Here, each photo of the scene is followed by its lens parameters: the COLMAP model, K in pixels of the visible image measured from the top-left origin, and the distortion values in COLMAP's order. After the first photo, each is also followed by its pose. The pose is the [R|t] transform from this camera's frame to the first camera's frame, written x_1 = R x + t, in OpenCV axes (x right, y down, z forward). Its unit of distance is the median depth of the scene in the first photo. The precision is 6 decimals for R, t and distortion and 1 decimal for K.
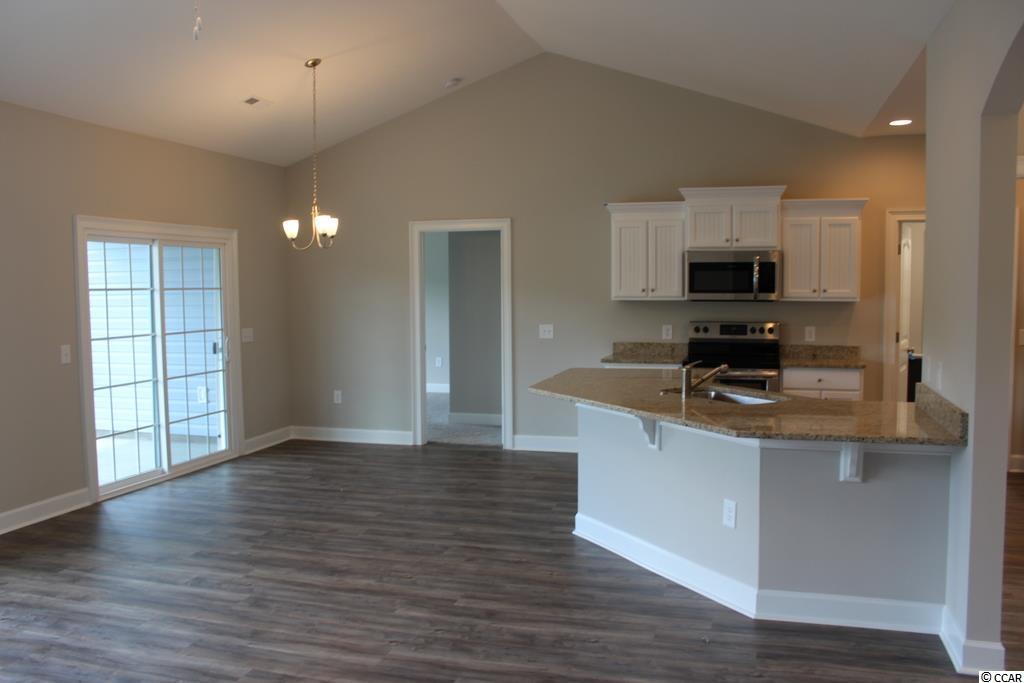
lens RADIAL K [[853.2, 0, 505.7], [0, 853.2, 346.4], [0, 0, 1]] dist [-0.150093, 0.130062]
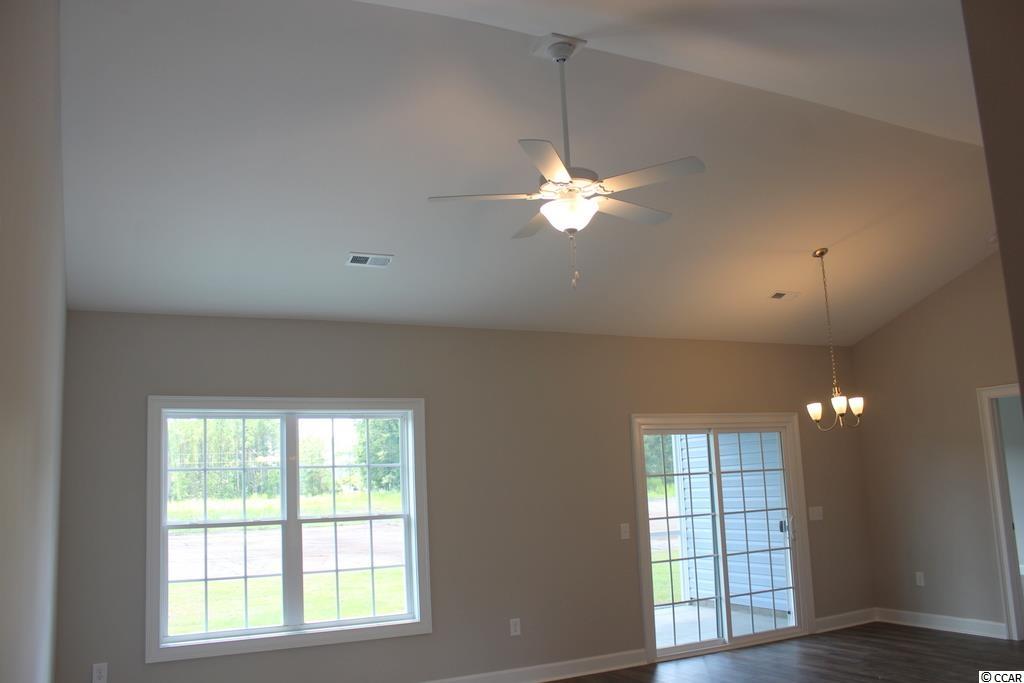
lens RADIAL K [[853.2, 0, 505.7], [0, 853.2, 346.4], [0, 0, 1]] dist [-0.150093, 0.130062]
pose [[0.689510, -0.132971, -0.711965, 0.204158], [-0.015535, 0.980061, -0.198087, -0.006351], [0.724109, 0.147643, 0.673696, 0.013007]]
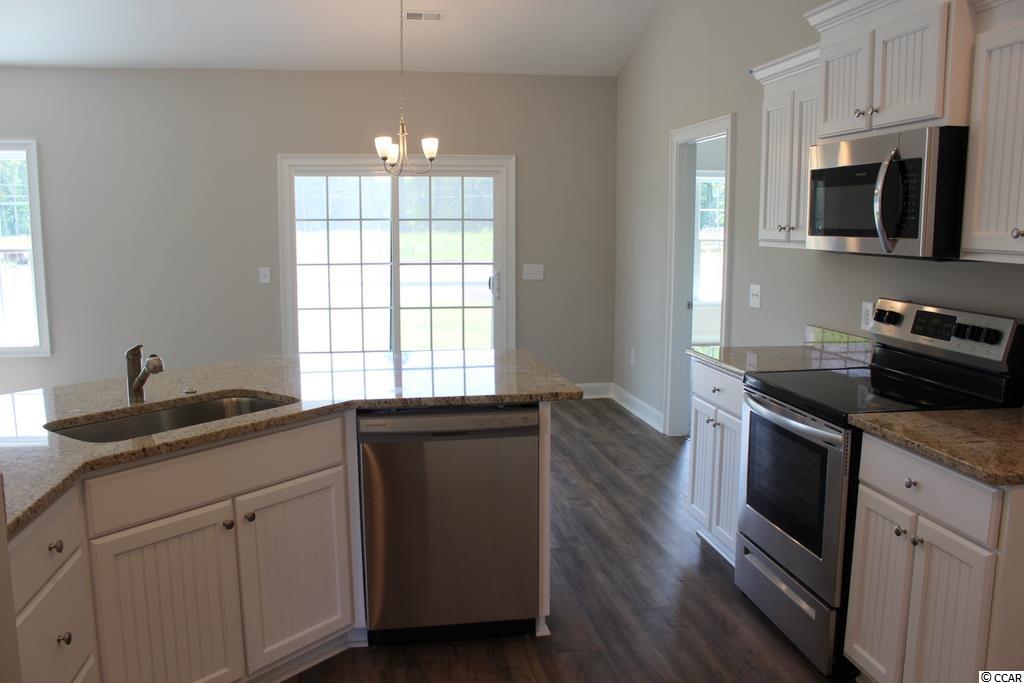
lens RADIAL K [[853.2, 0, 505.7], [0, 853.2, 346.4], [0, 0, 1]] dist [-0.150093, 0.130062]
pose [[0.439092, 0.135705, -0.888134, 0.558144], [-0.067957, 0.990712, 0.117781, -0.044444], [0.895868, 0.008638, 0.444236, 0.633528]]
